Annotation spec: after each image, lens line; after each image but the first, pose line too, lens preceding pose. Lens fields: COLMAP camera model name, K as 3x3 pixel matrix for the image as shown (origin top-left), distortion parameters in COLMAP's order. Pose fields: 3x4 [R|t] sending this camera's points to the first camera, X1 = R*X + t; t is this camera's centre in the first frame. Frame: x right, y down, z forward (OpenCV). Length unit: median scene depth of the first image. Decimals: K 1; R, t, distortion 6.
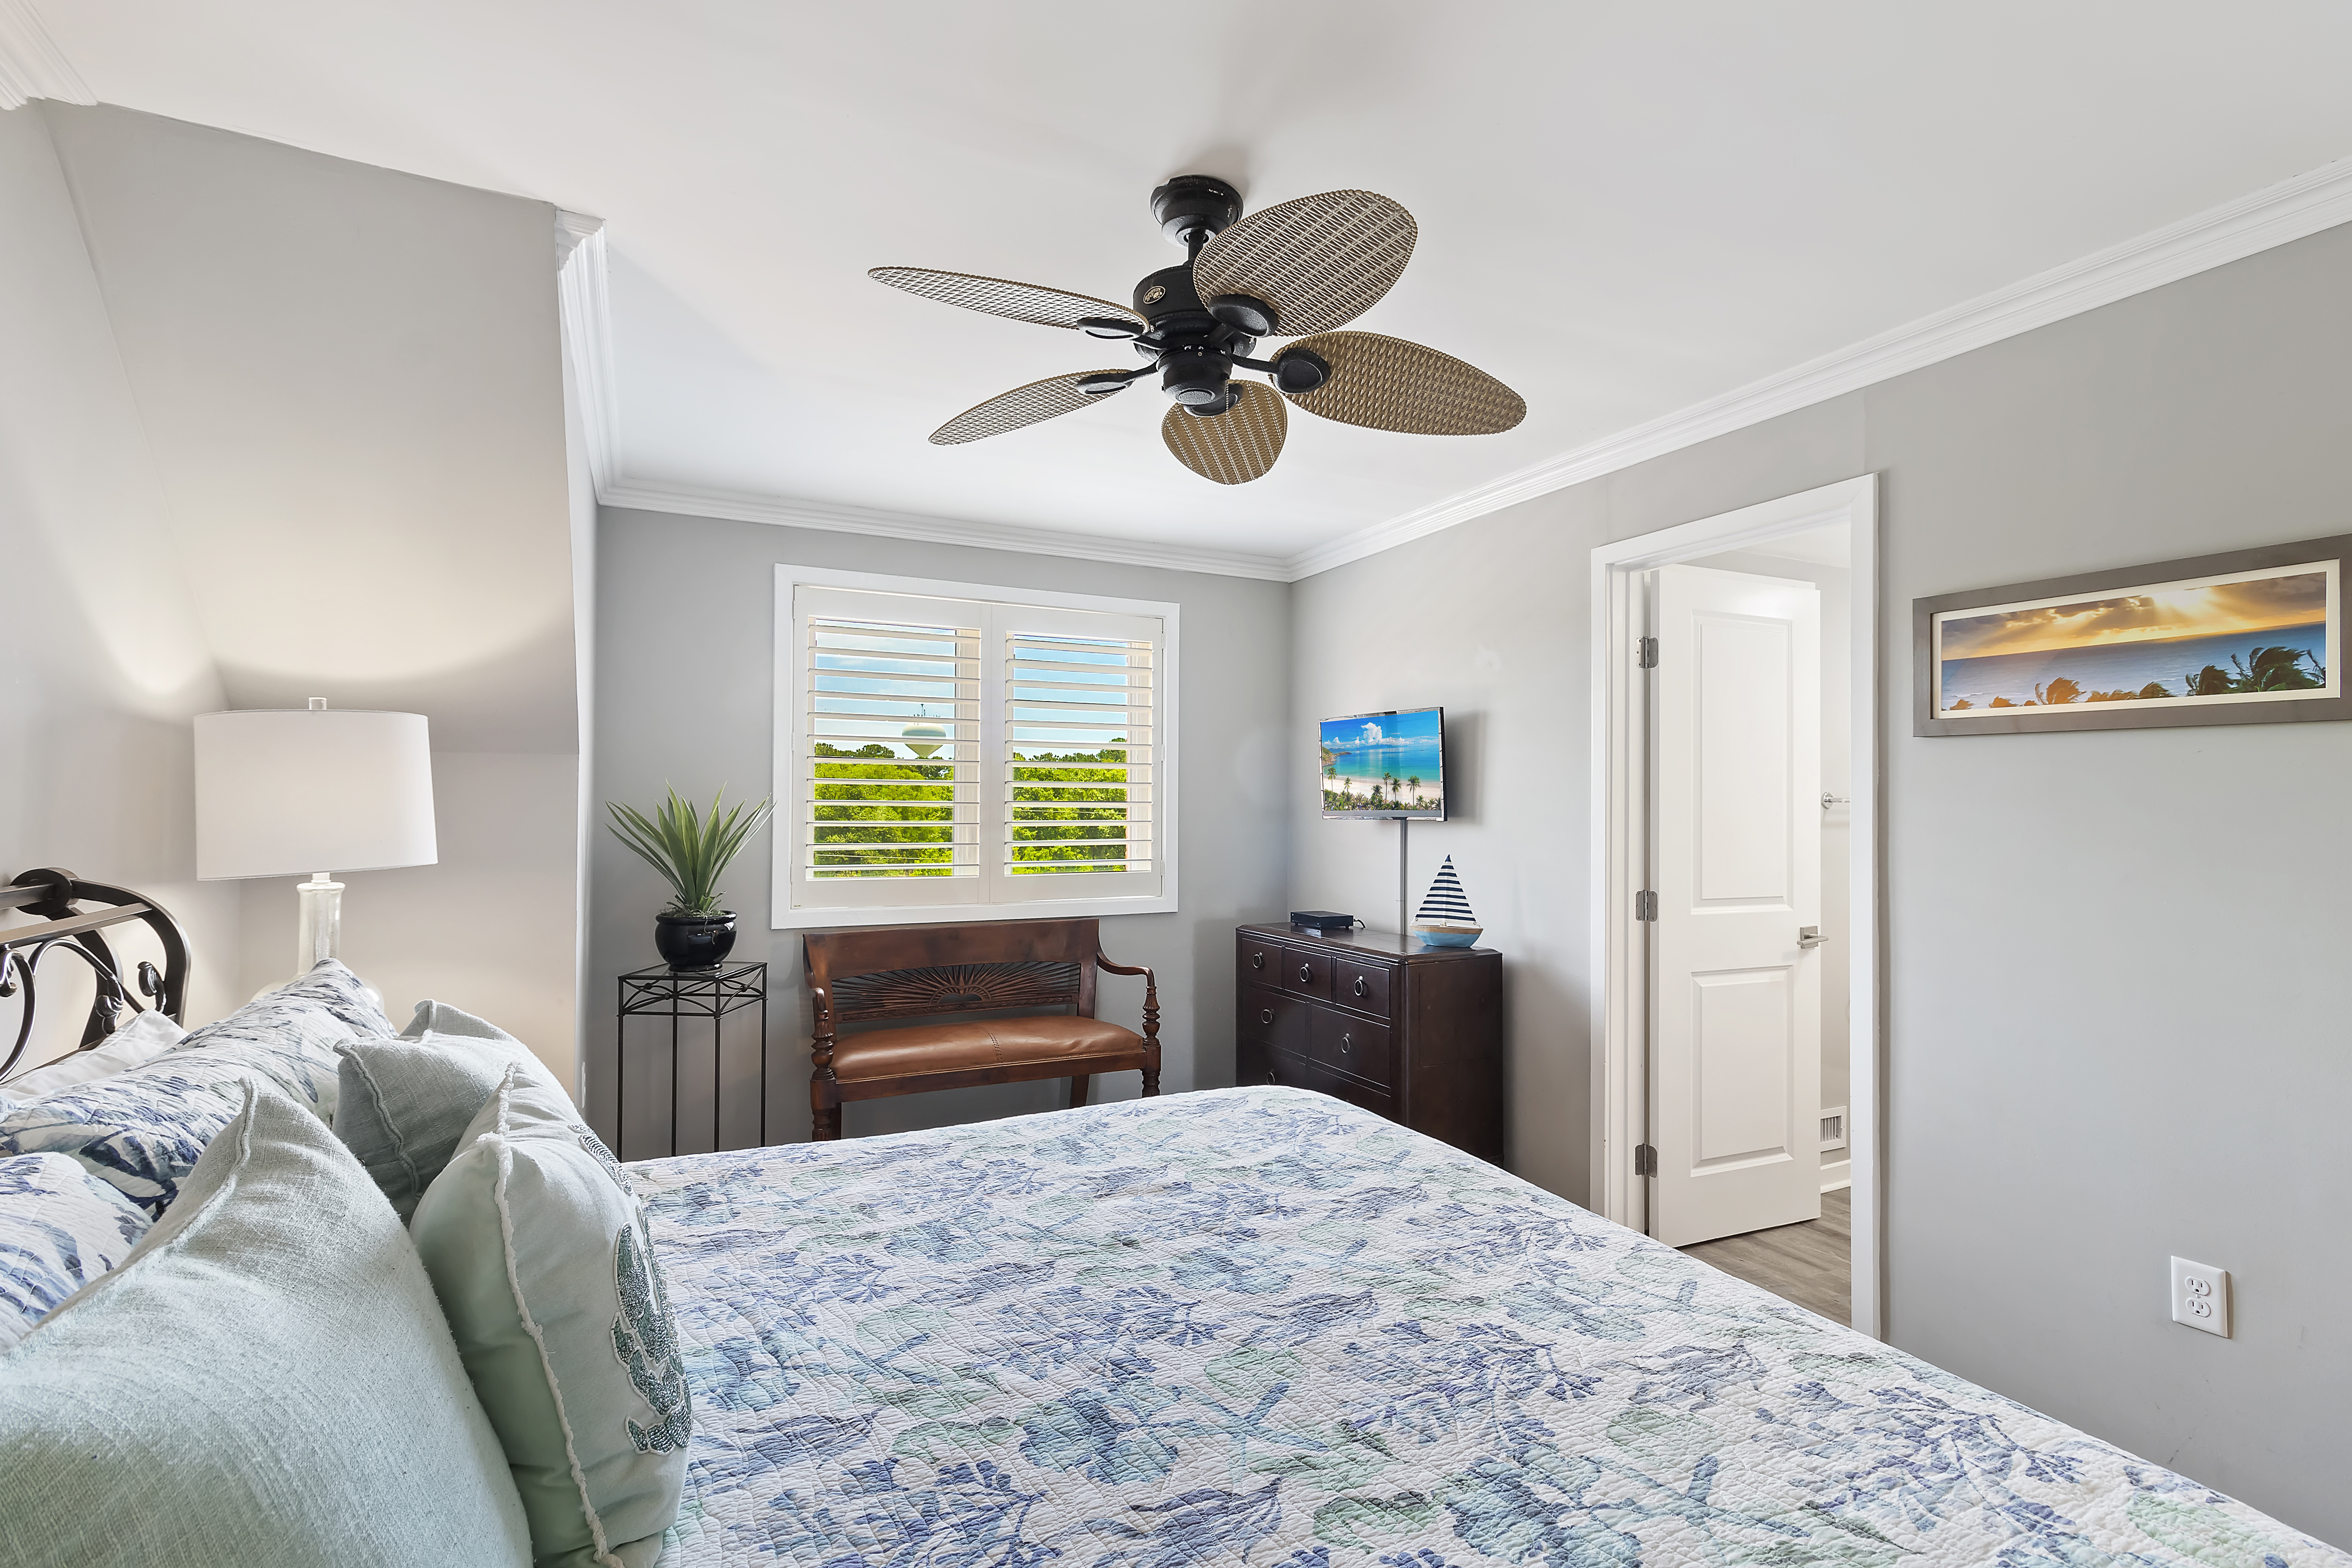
lens RADIAL K [[1080.4, 0, 1169.2], [0, 1080.4, 788.3], [0, 0, 1]] dist [0.002770, -0.000491]
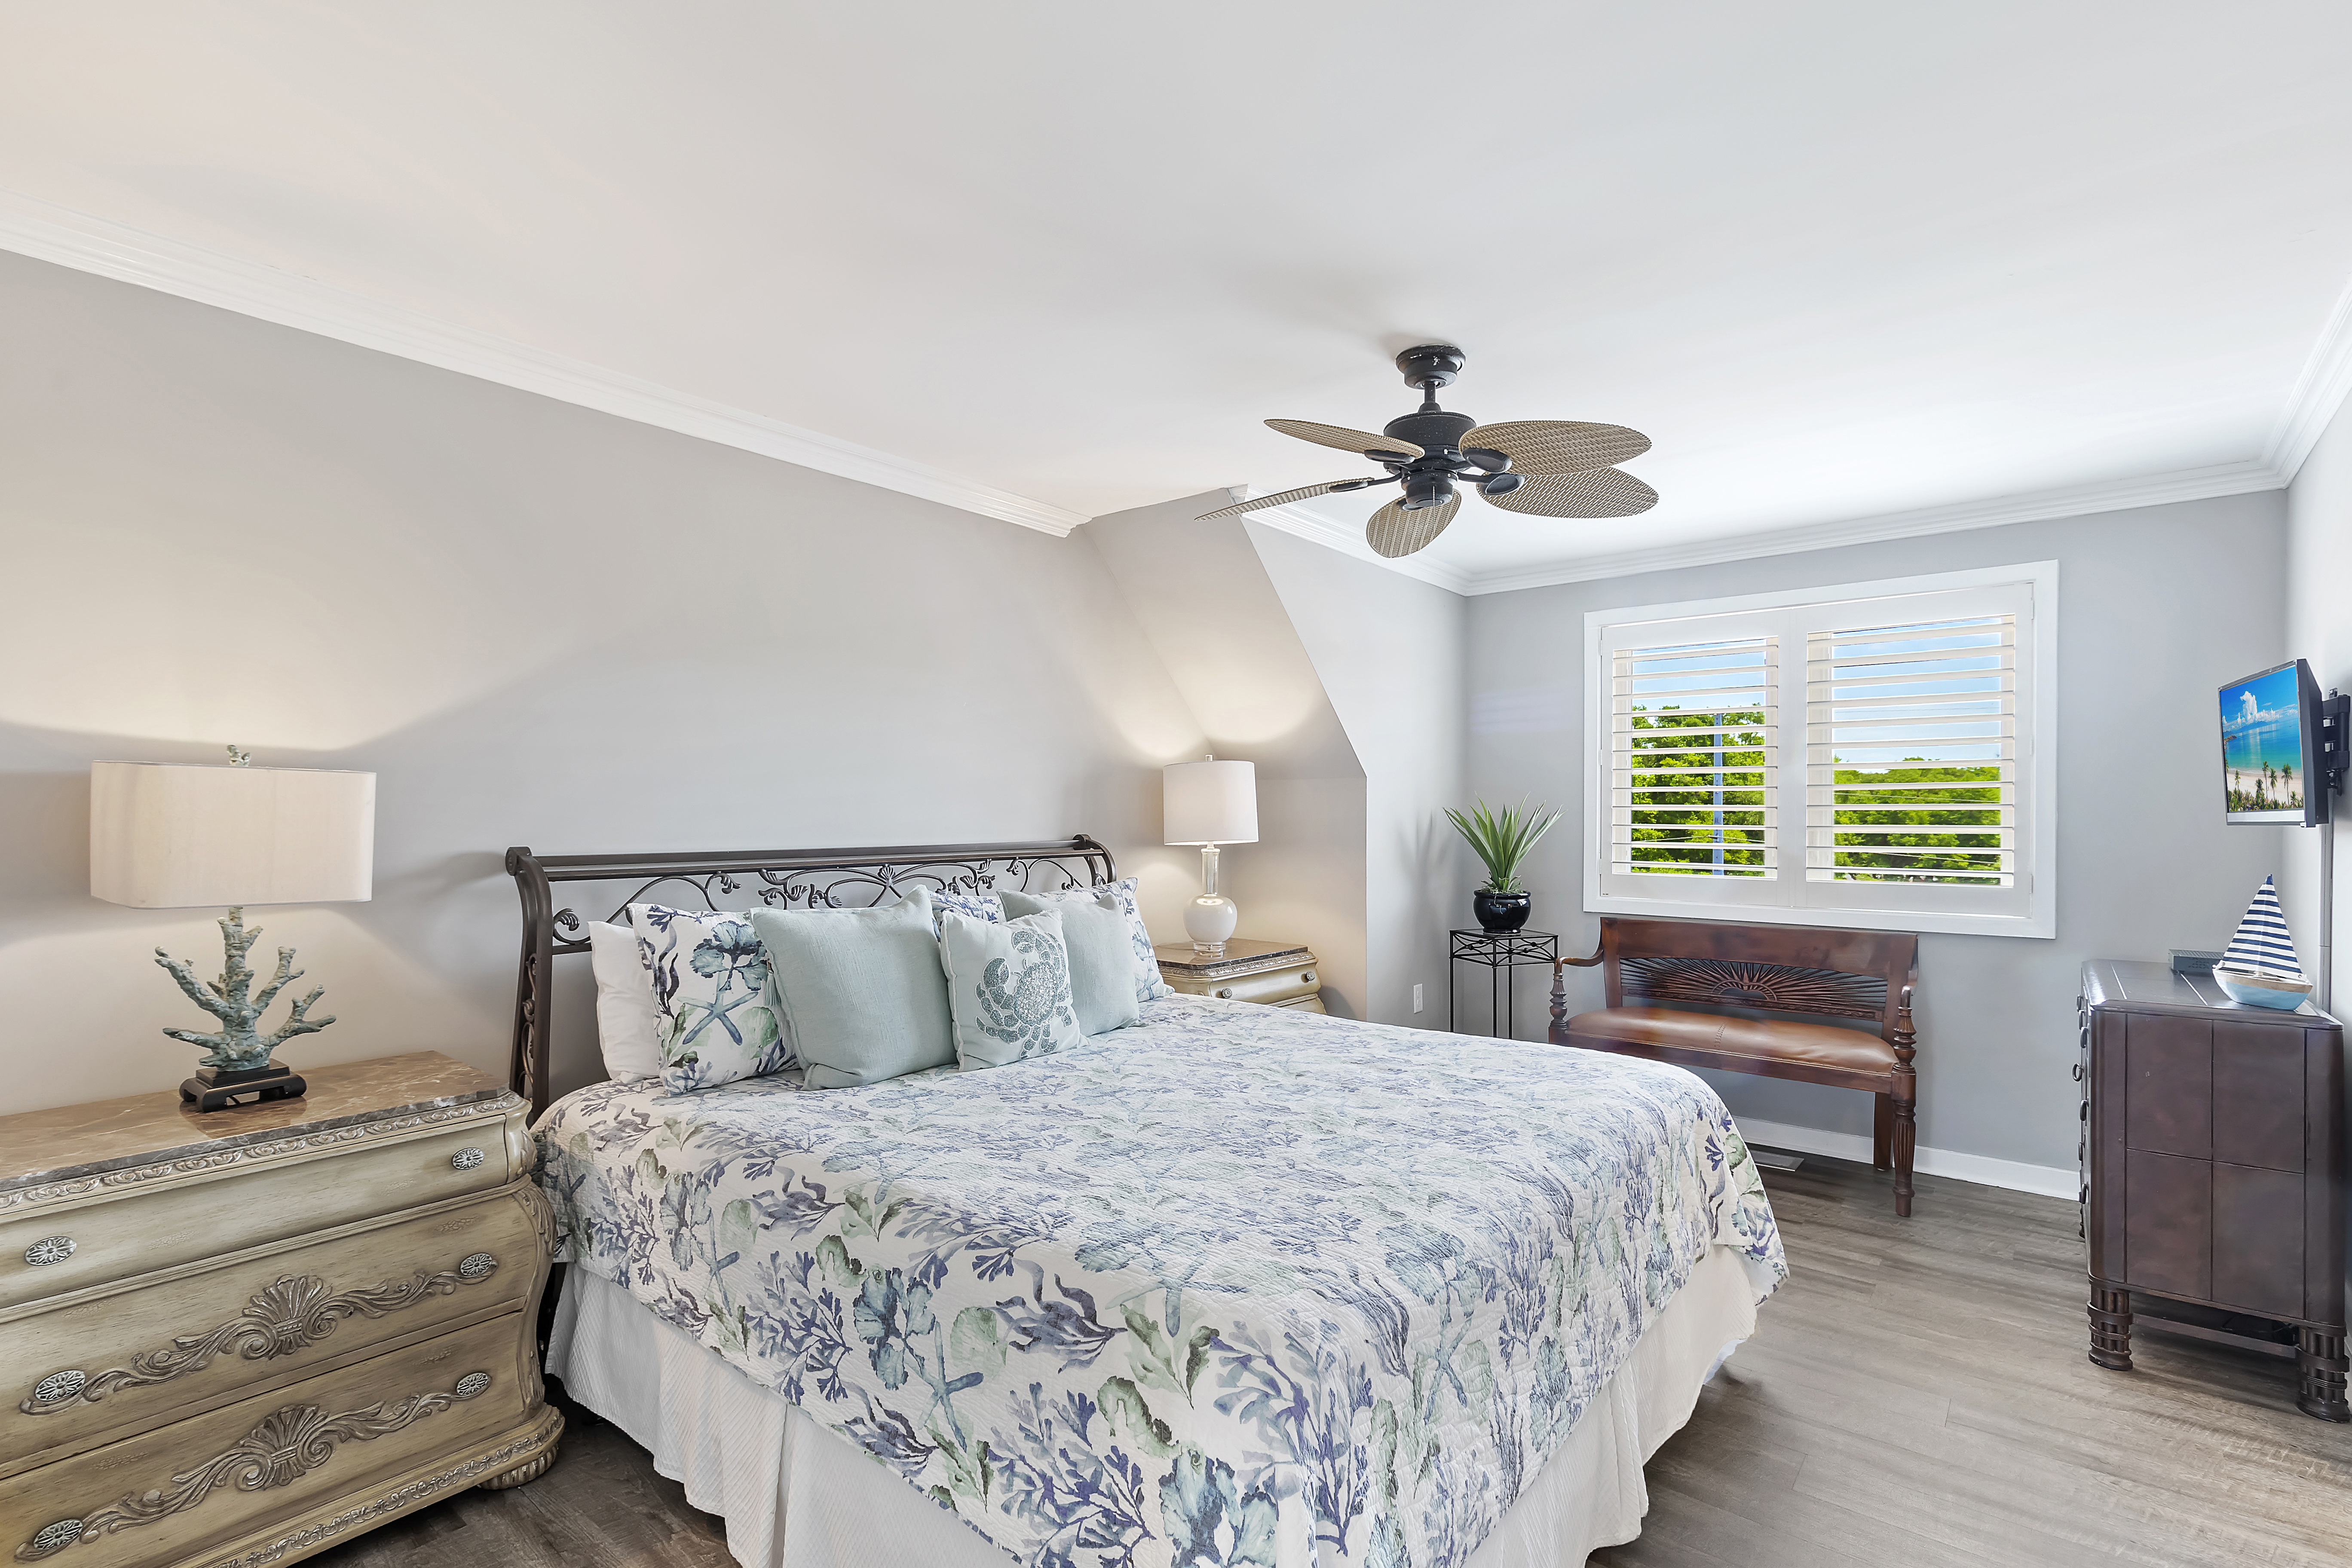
lens RADIAL K [[1080.4, 0, 1177.1], [0, 1080.4, 804.4], [0, 0, 1]] dist [0.002770, -0.000491]
pose [[0.420939, -0.009633, -0.907038, 0.932361], [0.013125, 0.999904, -0.004529, 0.014412], [0.906994, -0.009998, 0.421025, 0.109574]]
